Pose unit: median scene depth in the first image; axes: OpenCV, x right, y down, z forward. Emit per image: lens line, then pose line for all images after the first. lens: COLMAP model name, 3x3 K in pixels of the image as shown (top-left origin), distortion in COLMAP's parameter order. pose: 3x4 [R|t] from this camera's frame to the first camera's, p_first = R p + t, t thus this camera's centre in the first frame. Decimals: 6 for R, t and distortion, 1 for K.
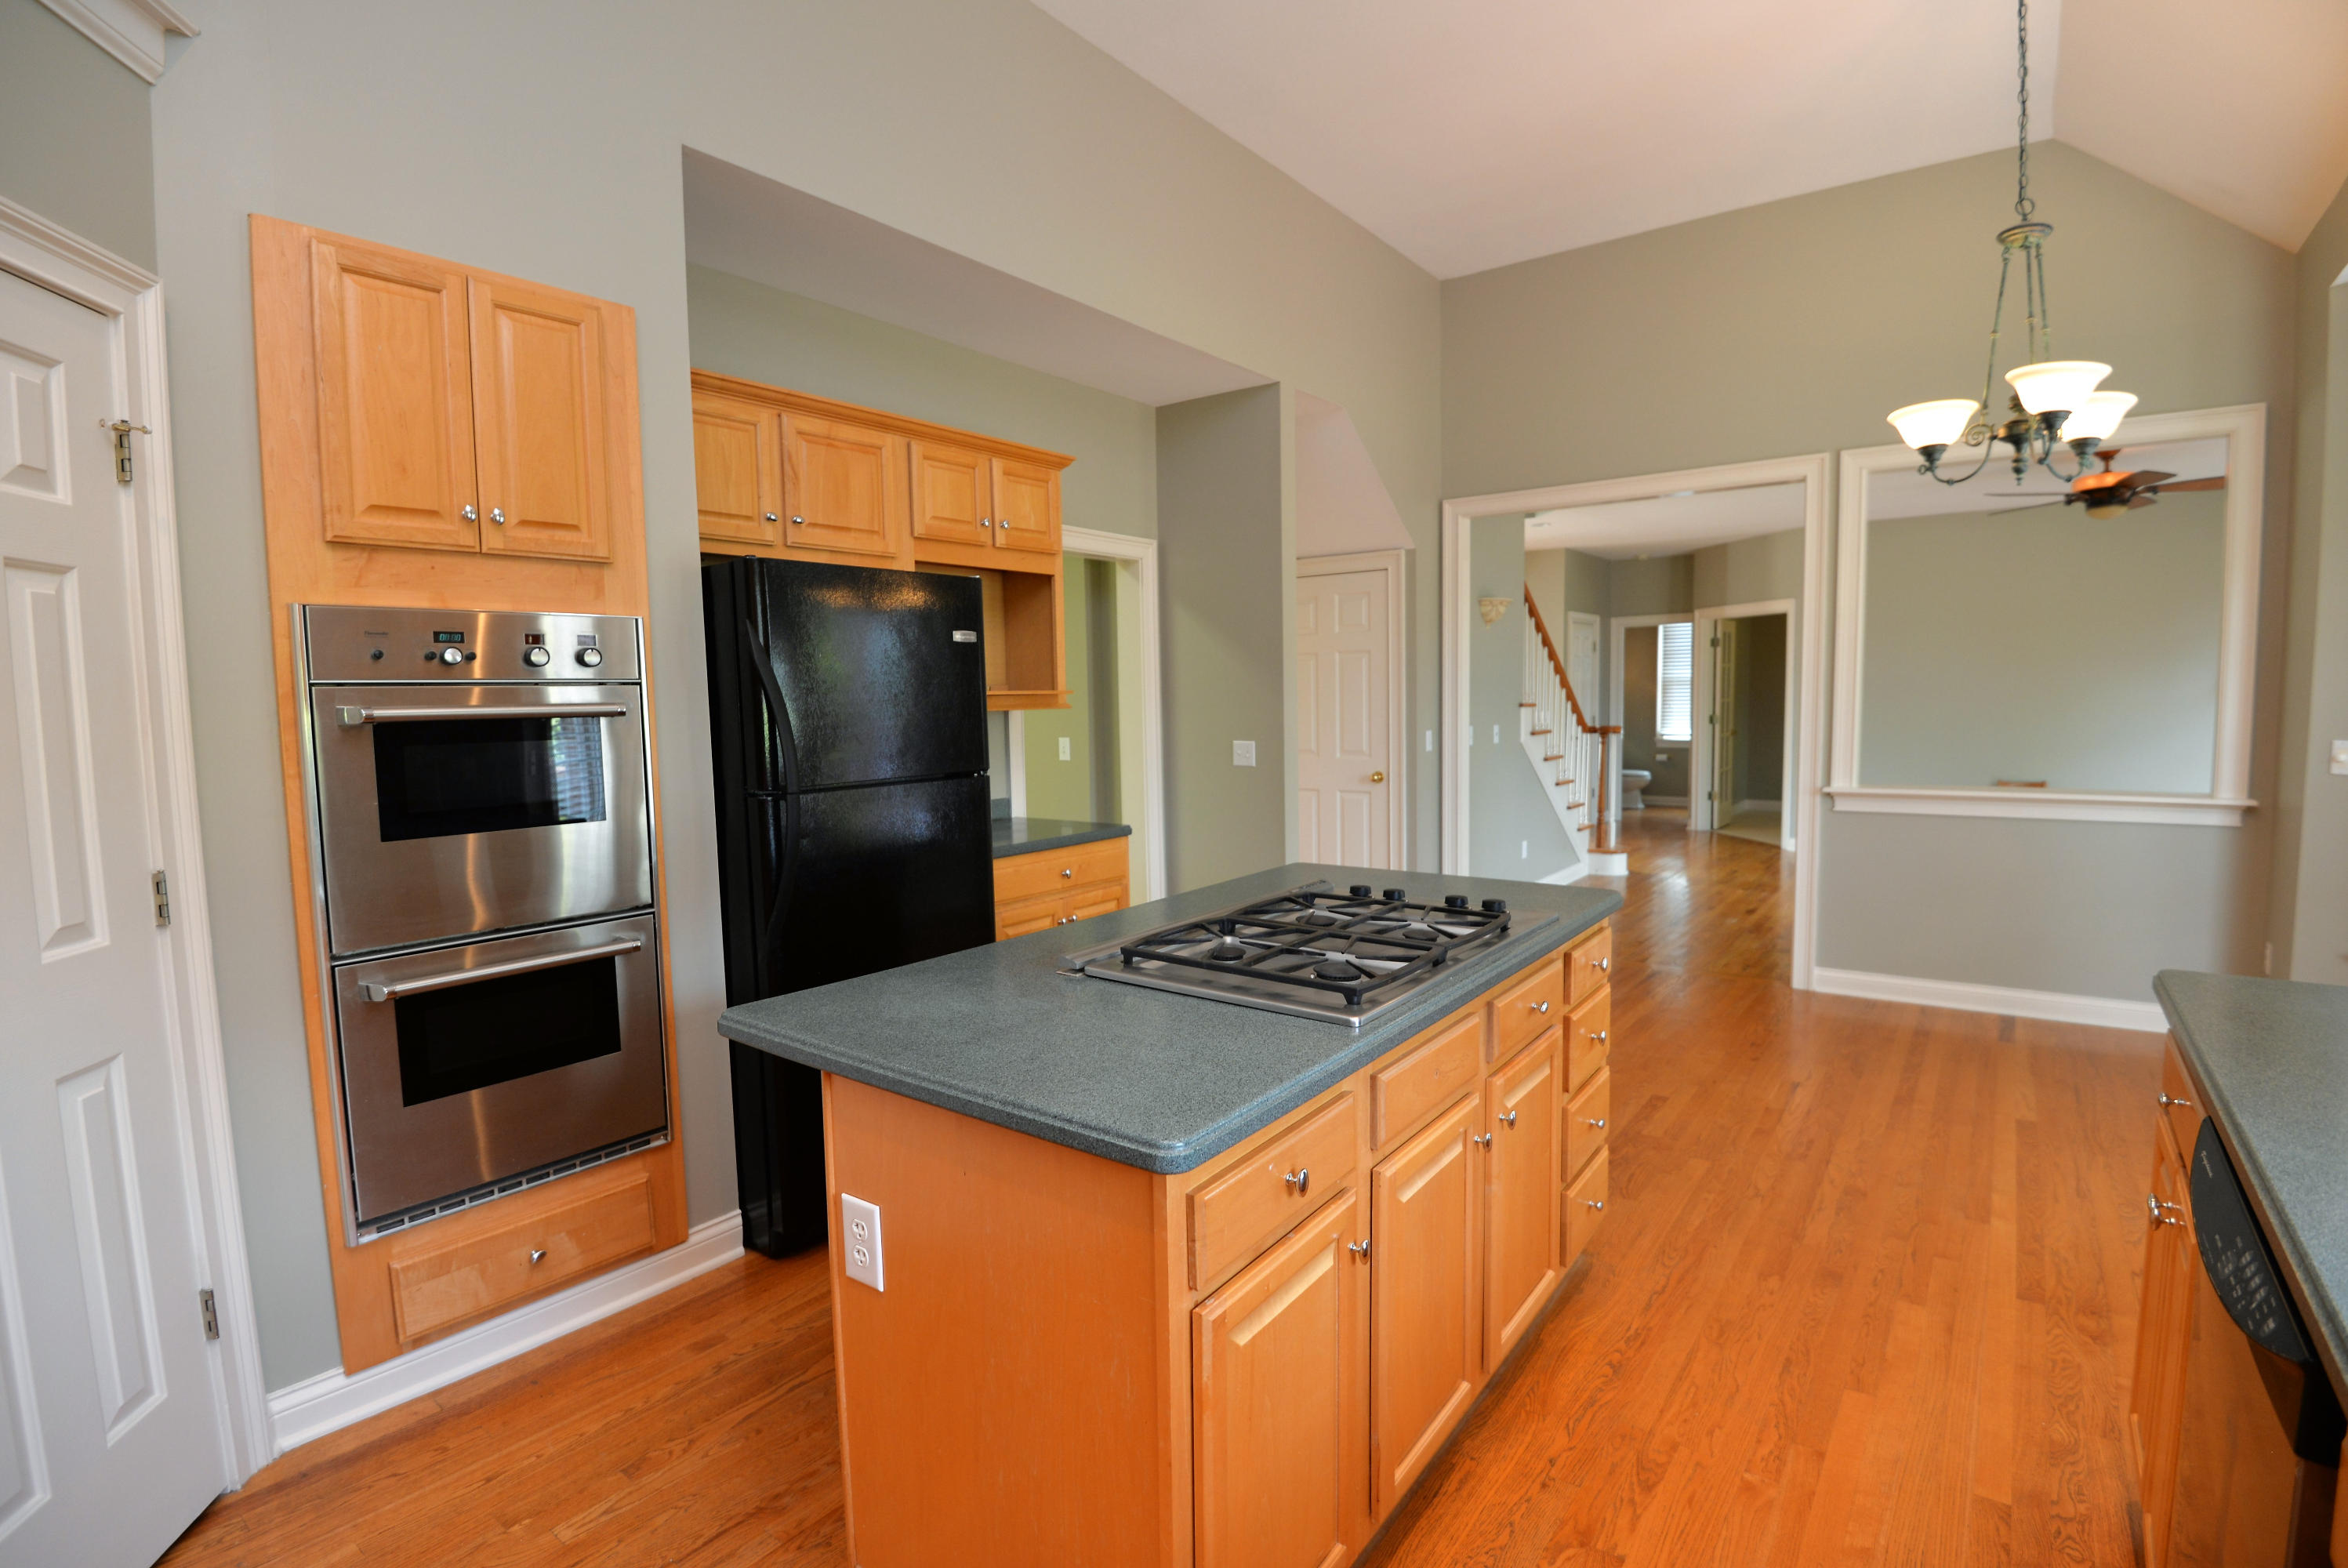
lens RADIAL K [[1139.0, 0, 1165.2], [0, 1139.0, 786.8], [0, 0, 1]] dist [-0.013234, -0.019068]
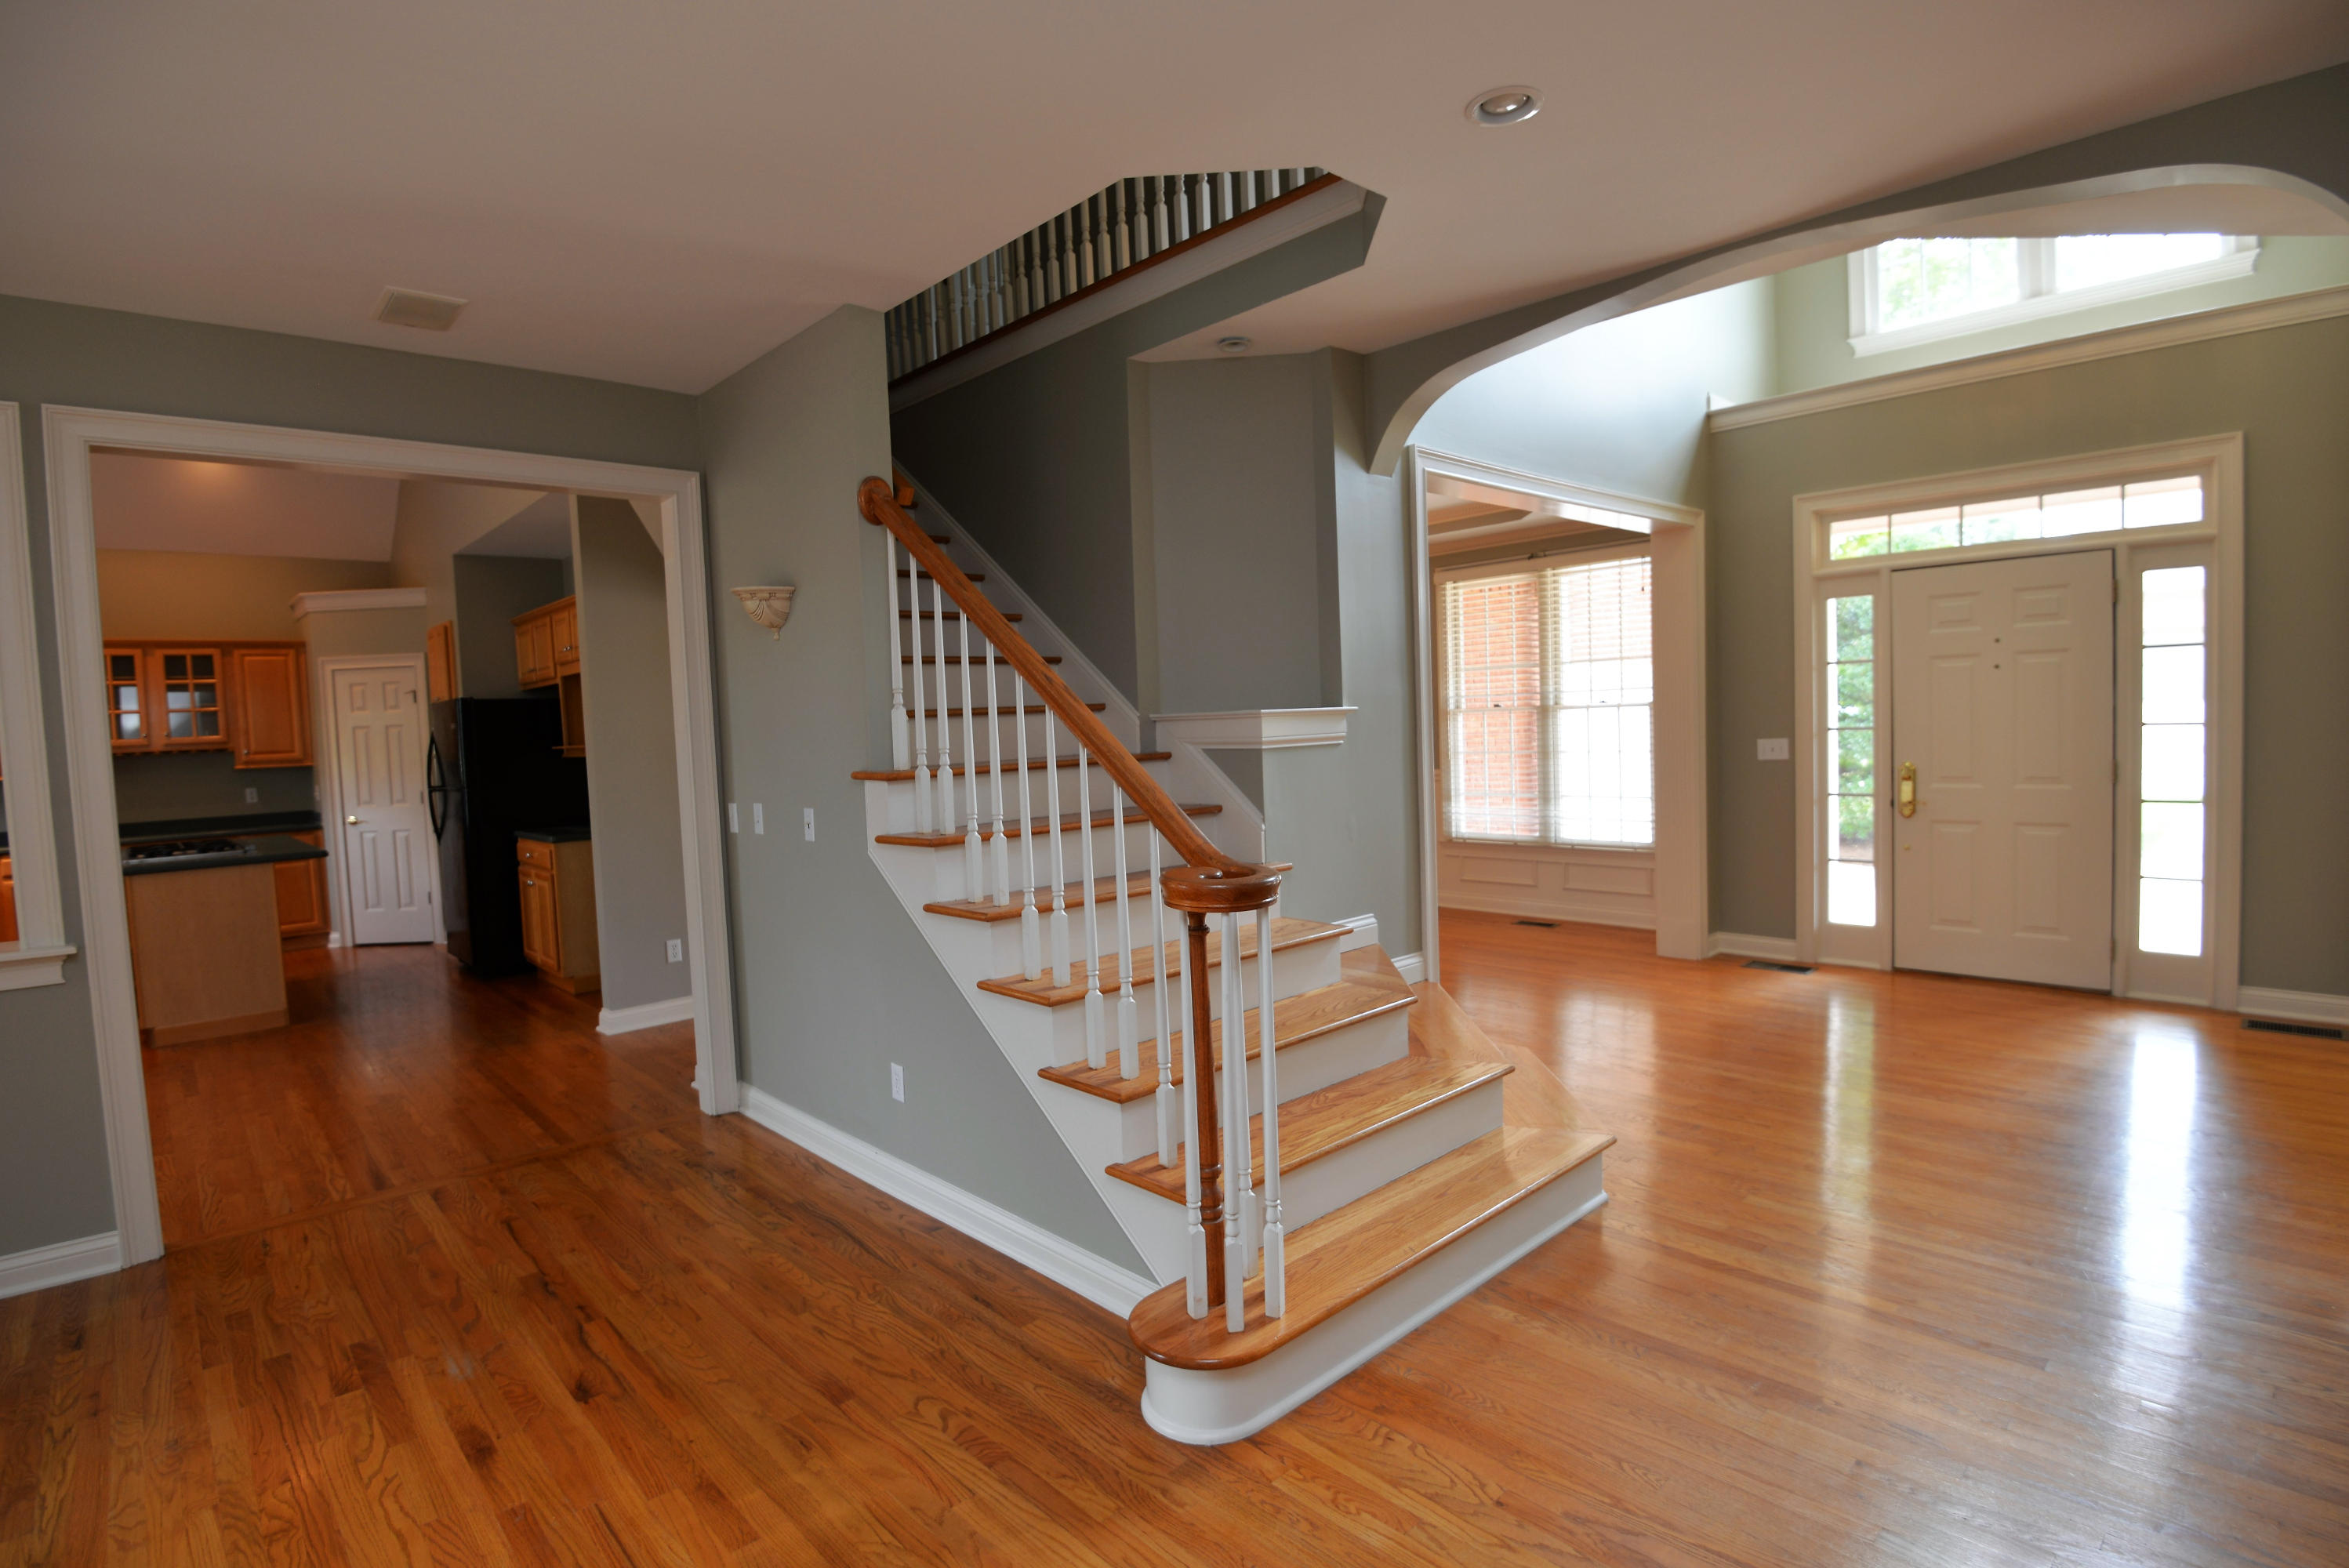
lens RADIAL K [[1139.4, 0, 1165.7], [0, 1139.4, 786.8], [0, 0, 1]] dist [-0.013234, -0.019068]
pose [[-0.174100, 0.081313, -0.981365, 1.399971], [-0.036401, 0.995372, 0.088931, -0.210454], [0.984055, 0.051206, -0.170334, 2.206809]]
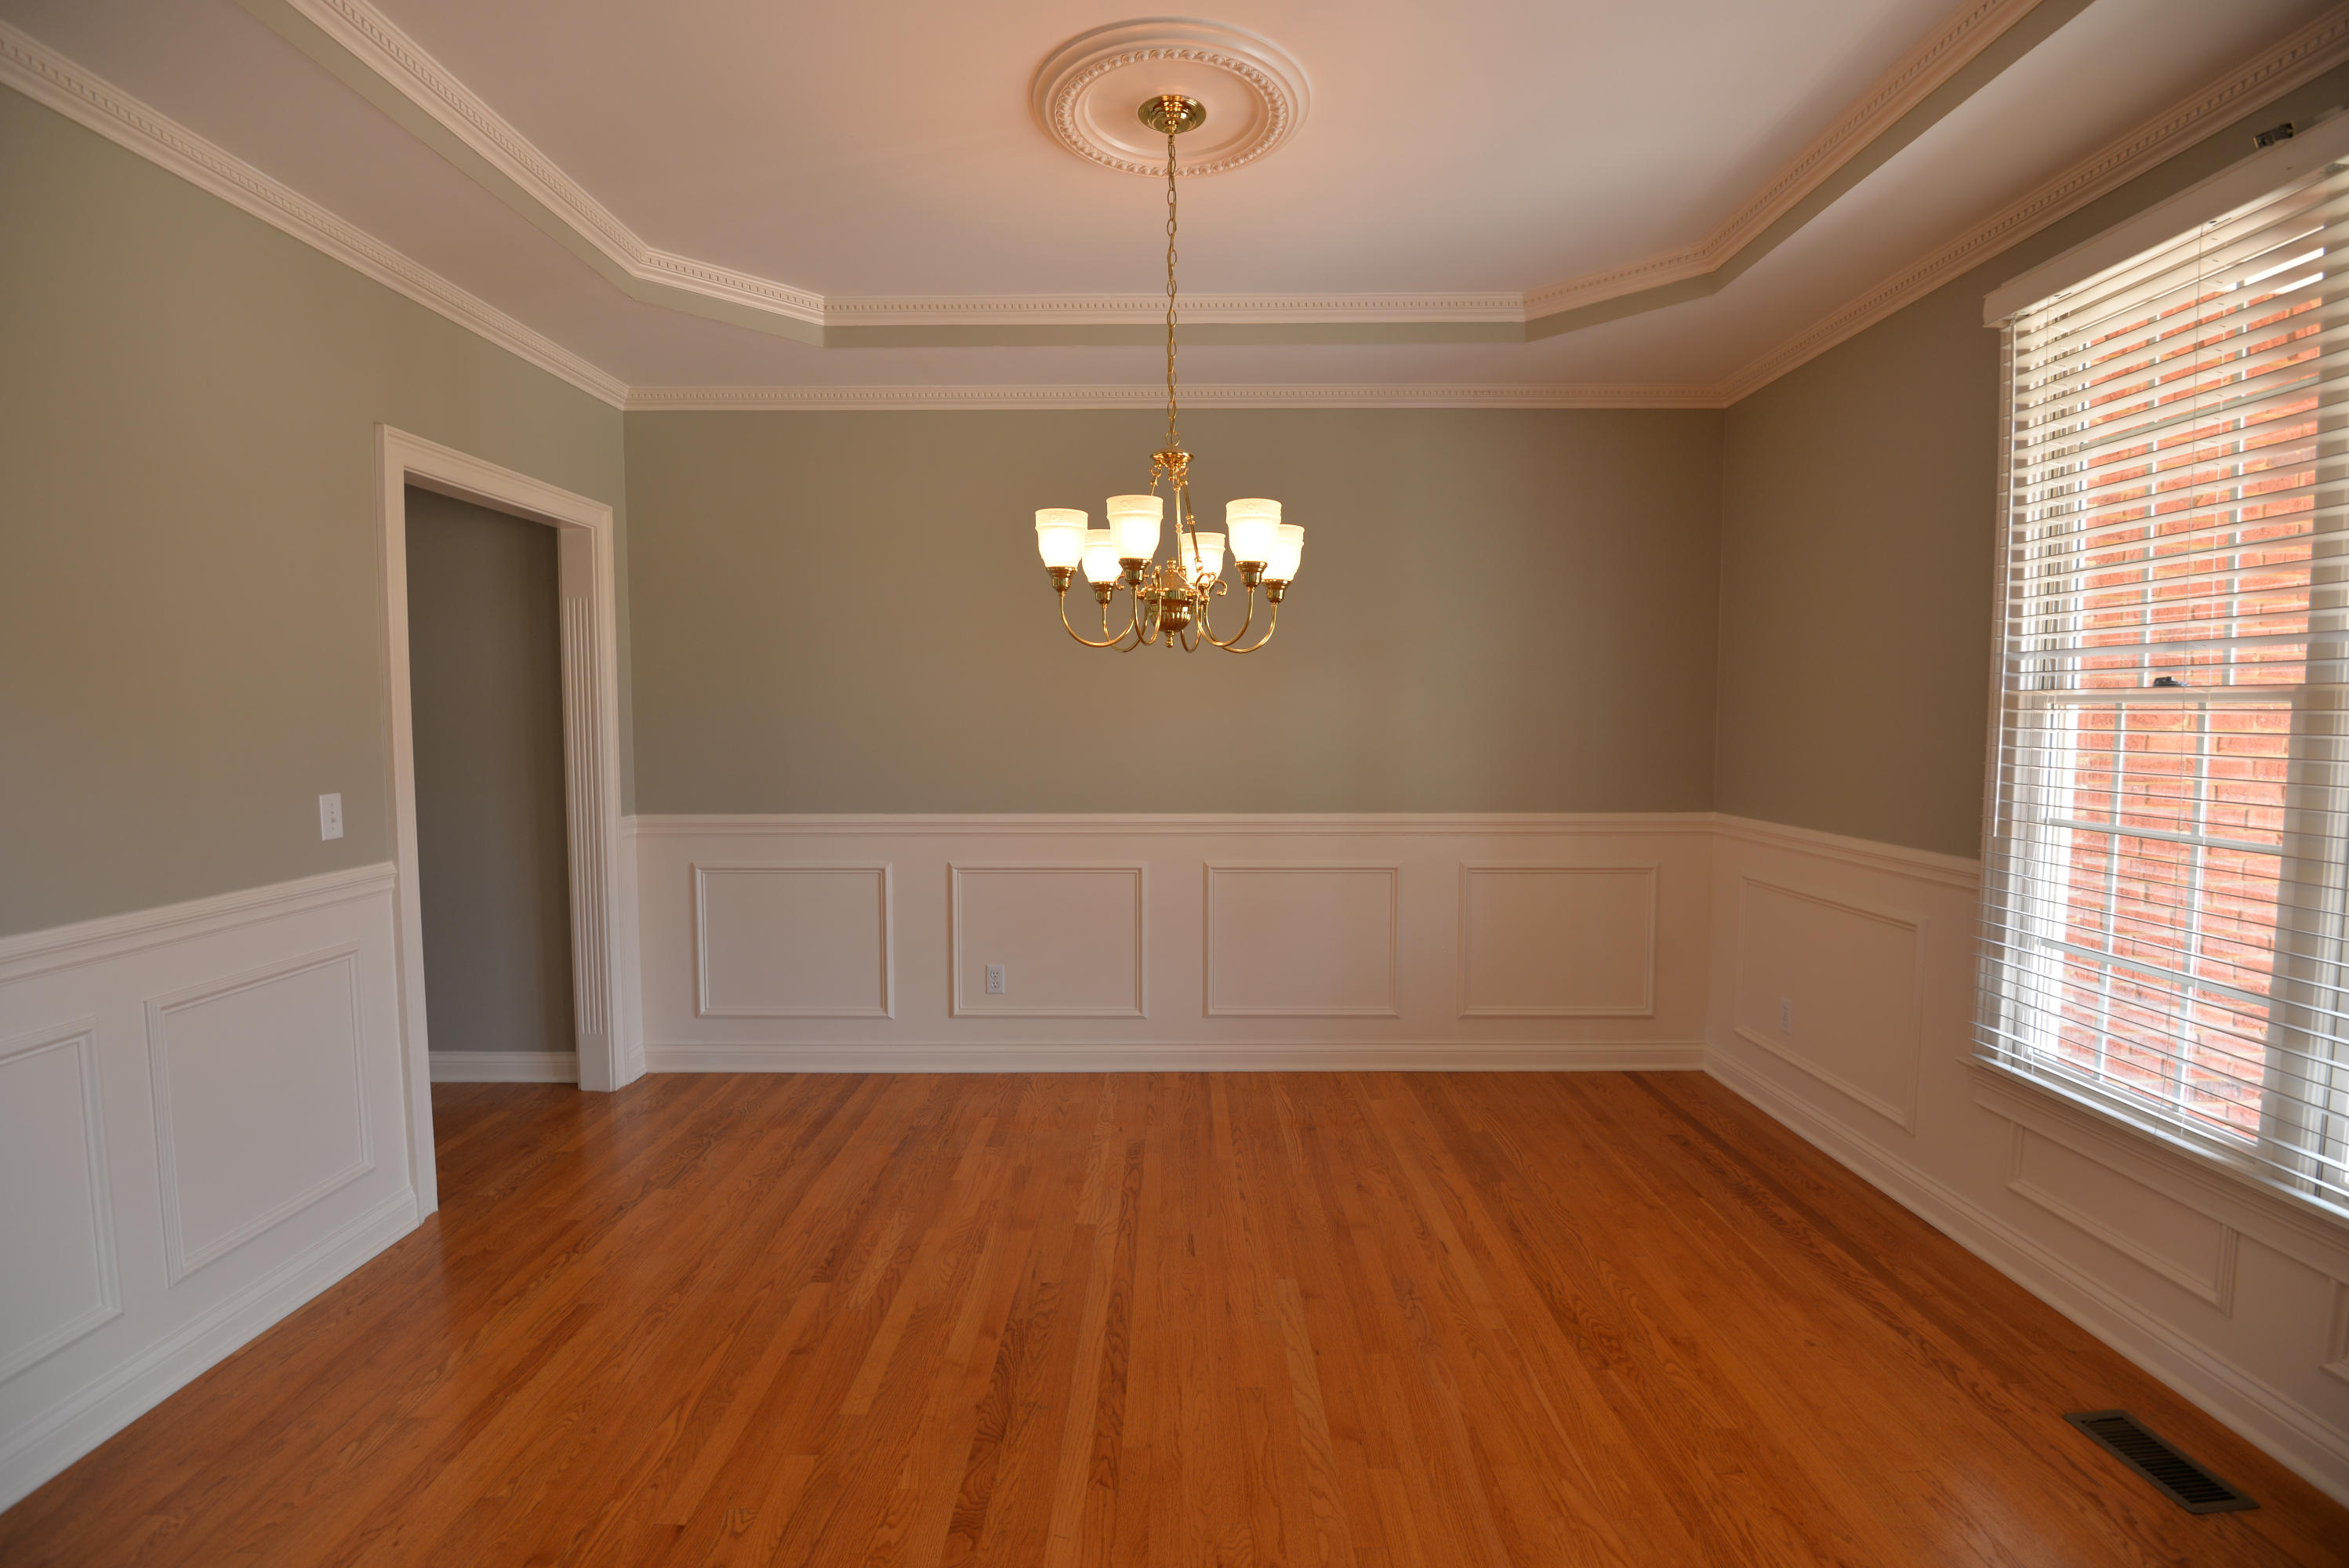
lens RADIAL K [[1084.3, 0, 1171.4], [0, 1084.3, 787.2], [0, 0, 1]] dist [-0.031902, -0.007630]
pose [[-0.796763, 0.061651, -0.601138, 0.078761], [-0.036775, 0.987992, 0.150067, -0.203895], [0.603171, 0.141675, -0.784928, 2.557929]]
